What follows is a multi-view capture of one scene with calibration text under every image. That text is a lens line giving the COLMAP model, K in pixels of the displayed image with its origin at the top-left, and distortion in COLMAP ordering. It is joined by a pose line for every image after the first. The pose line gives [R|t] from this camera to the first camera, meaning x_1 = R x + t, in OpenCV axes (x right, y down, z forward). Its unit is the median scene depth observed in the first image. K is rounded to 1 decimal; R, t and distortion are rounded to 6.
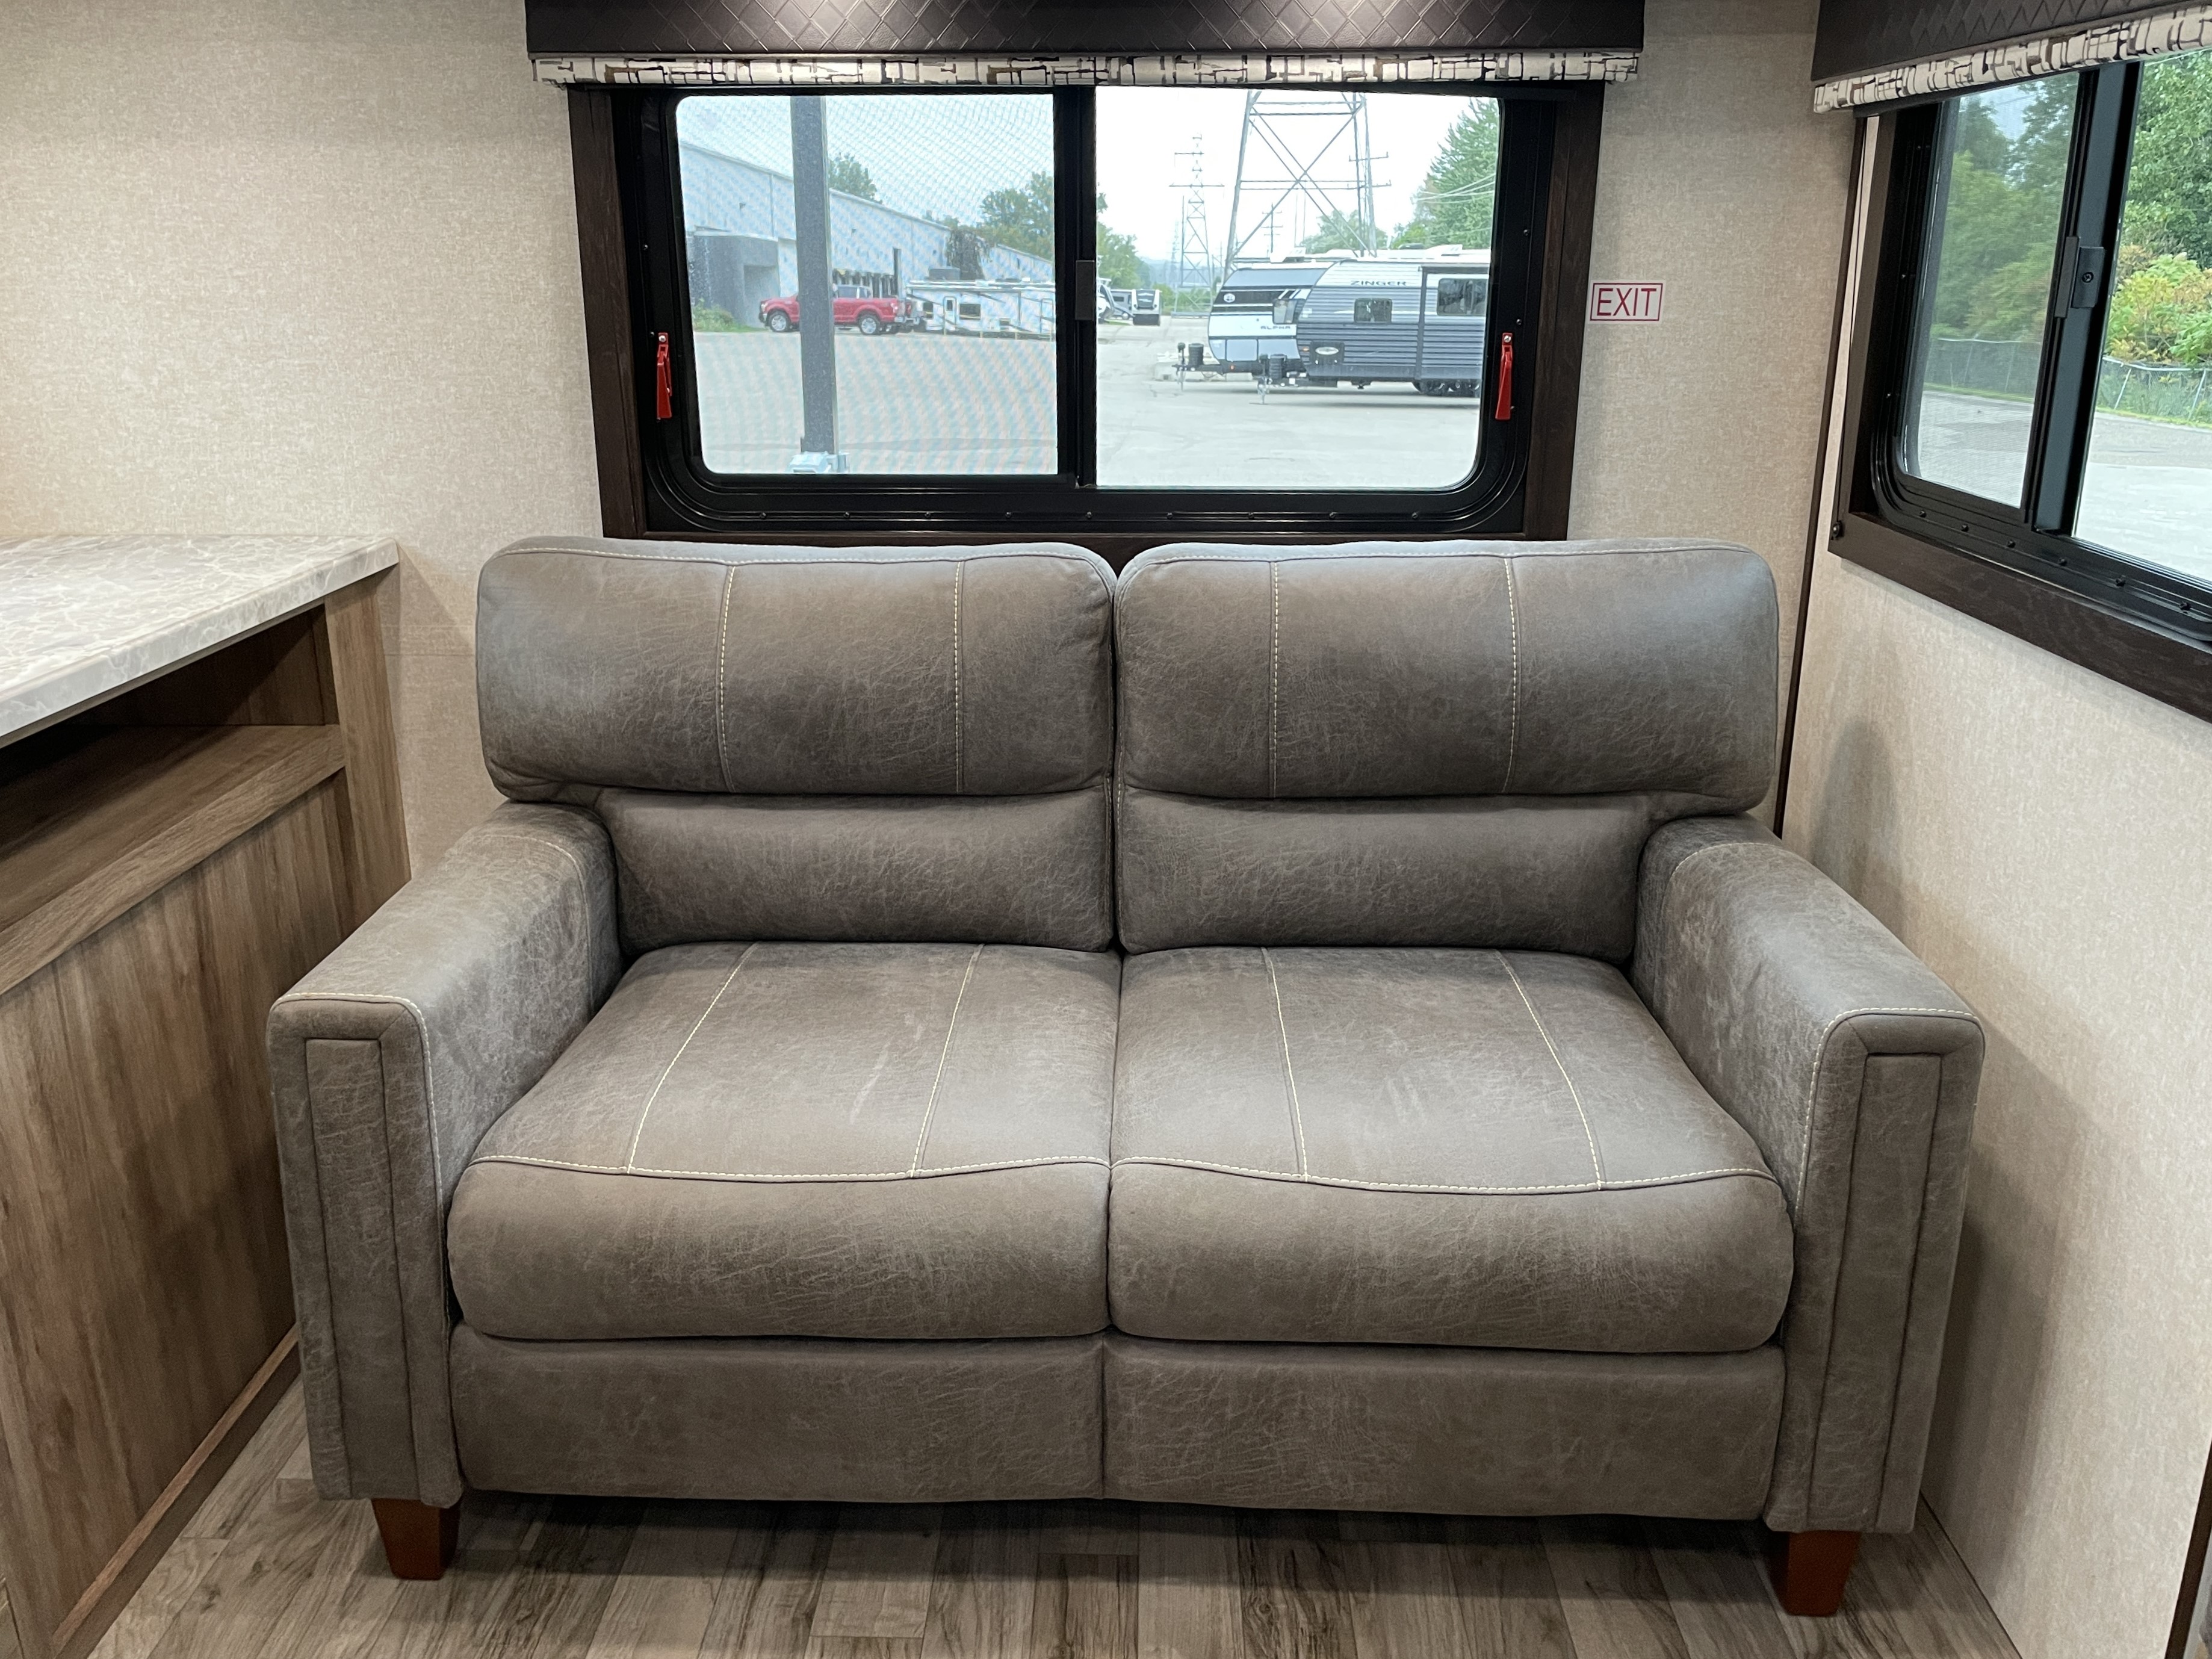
lens RADIAL K [[1844.8, 0, 1064.9], [0, 1844.8, 817.1], [0, 0, 1]] dist [0.069675, -0.096727]
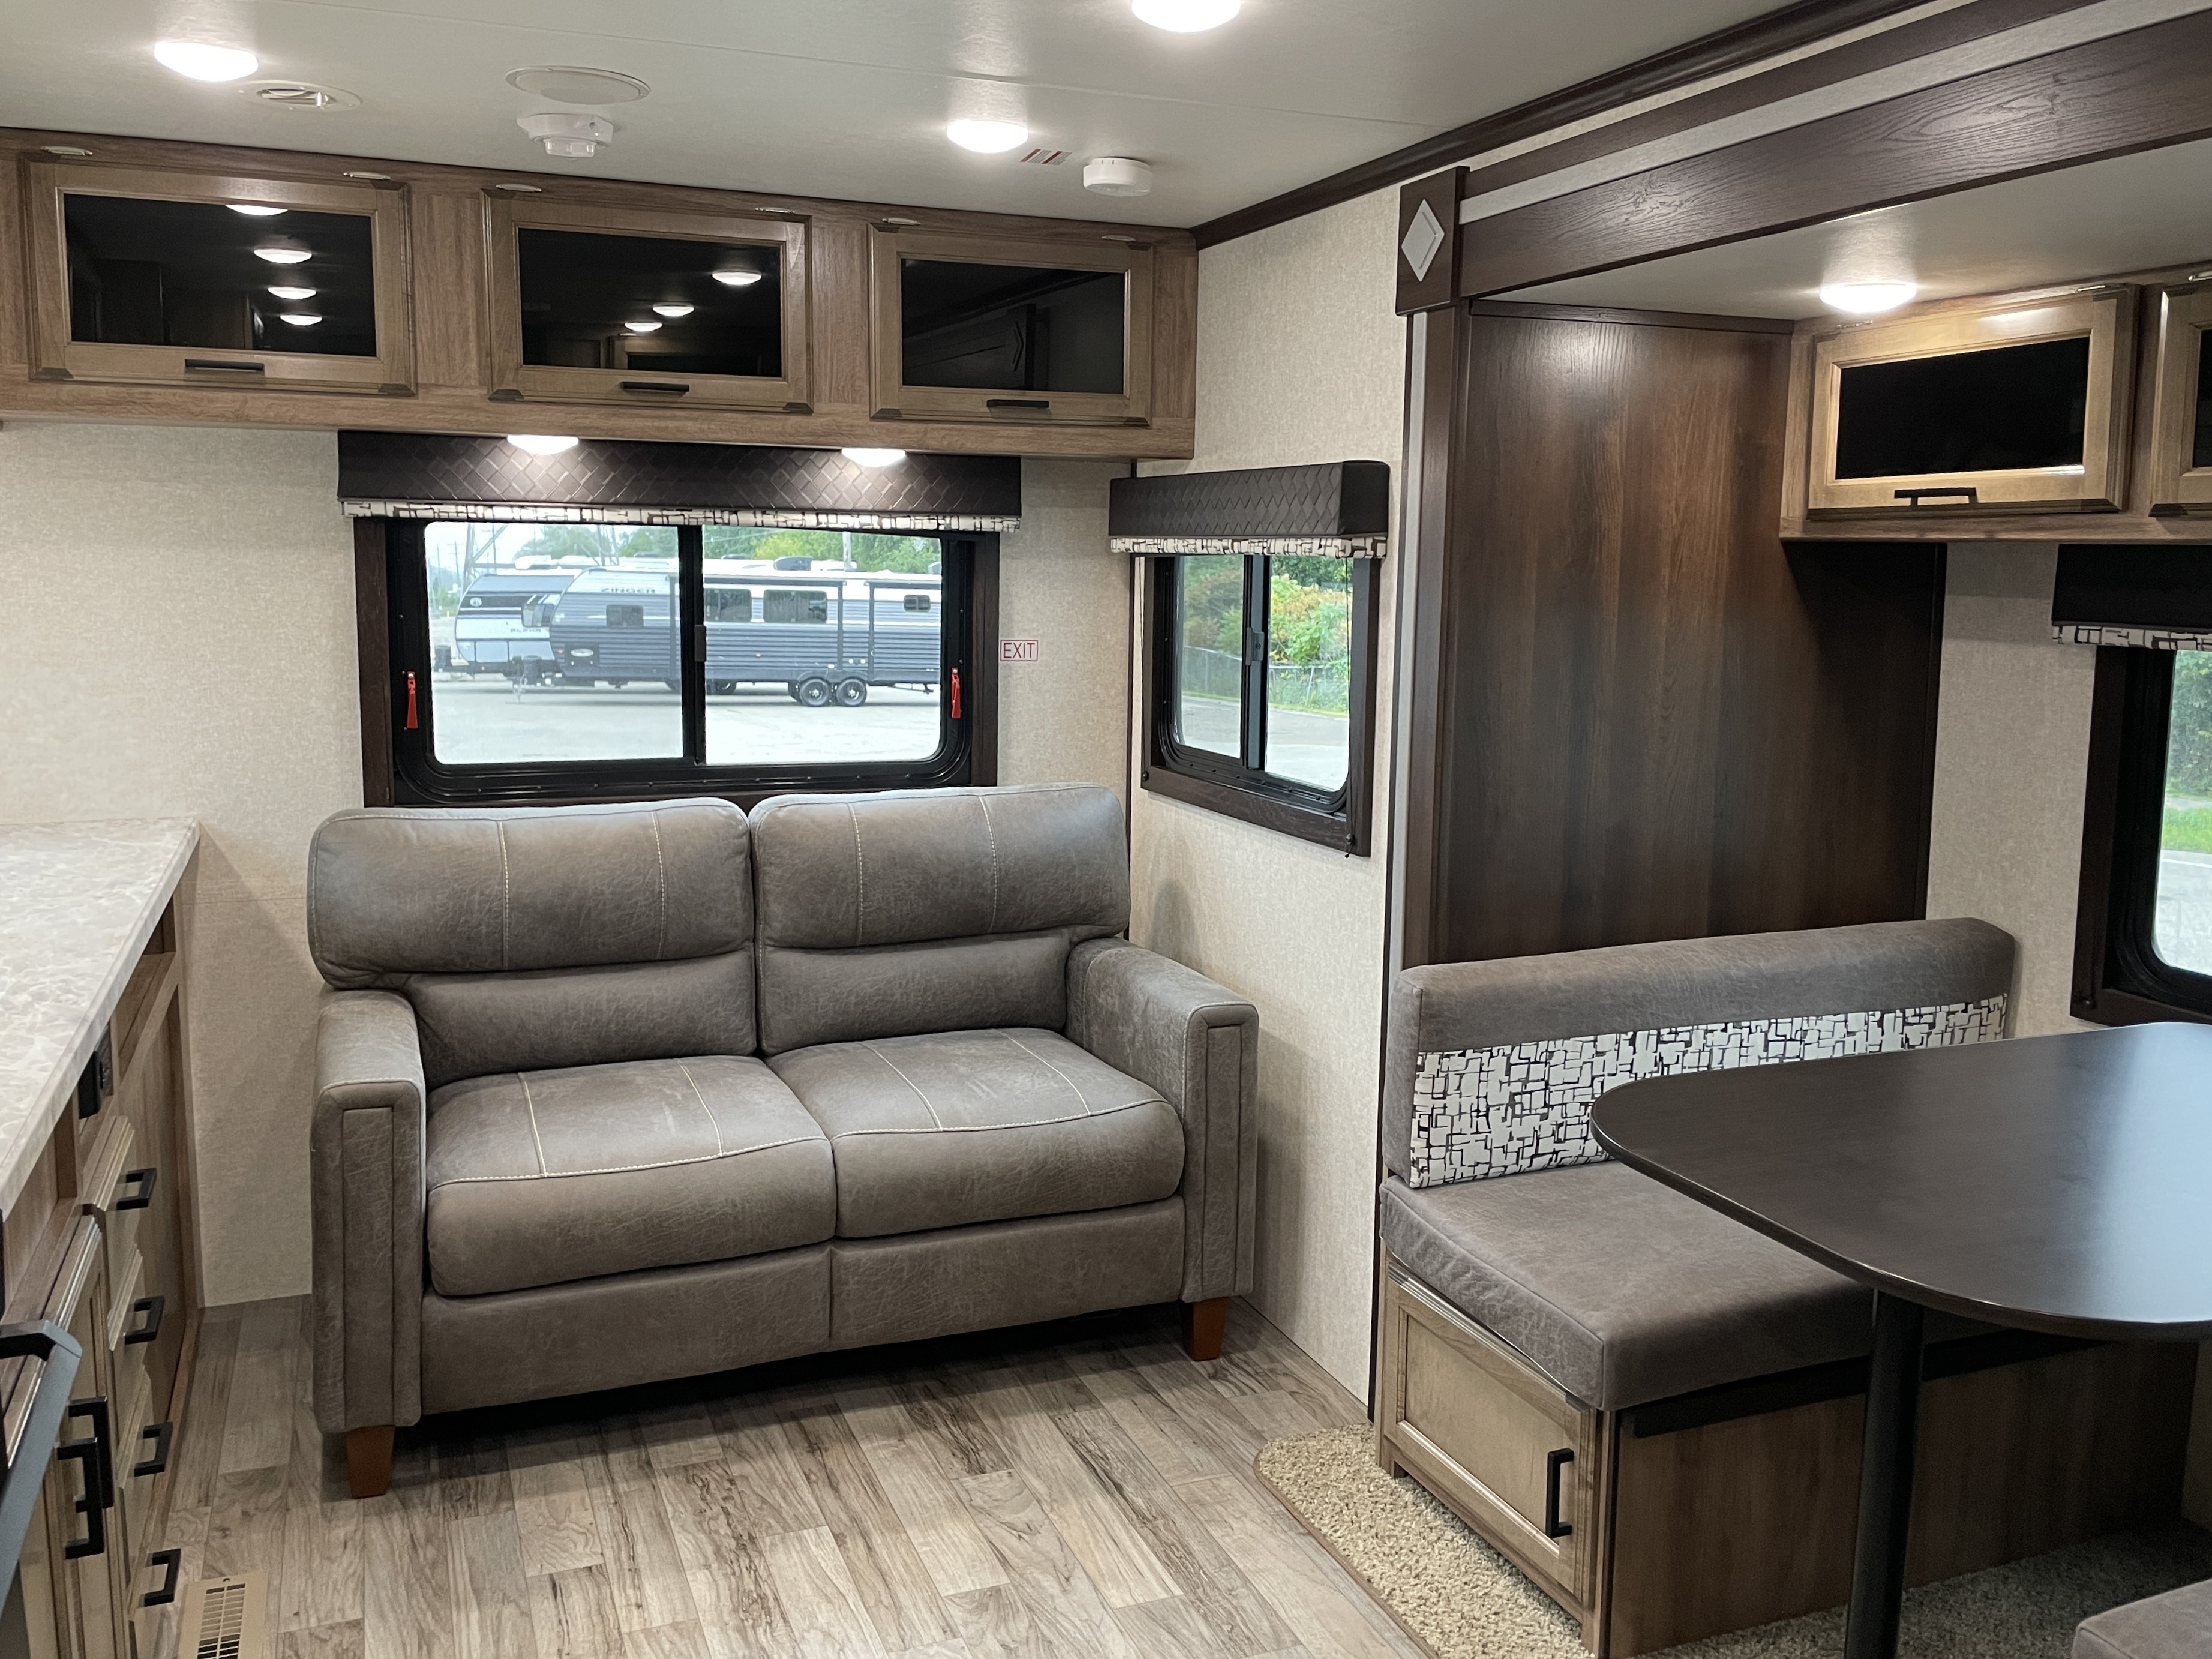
lens RADIAL K [[1690.2, 0, 1097.8], [0, 1690.2, 823.2], [0, 0, 1]] dist [0.026045, -0.049012]
pose [[0.917010, -0.045133, 0.396302, -0.290355], [0.103155, 0.986610, -0.126331, 0.096974], [-0.385293, 0.156728, 0.909387, -0.478322]]
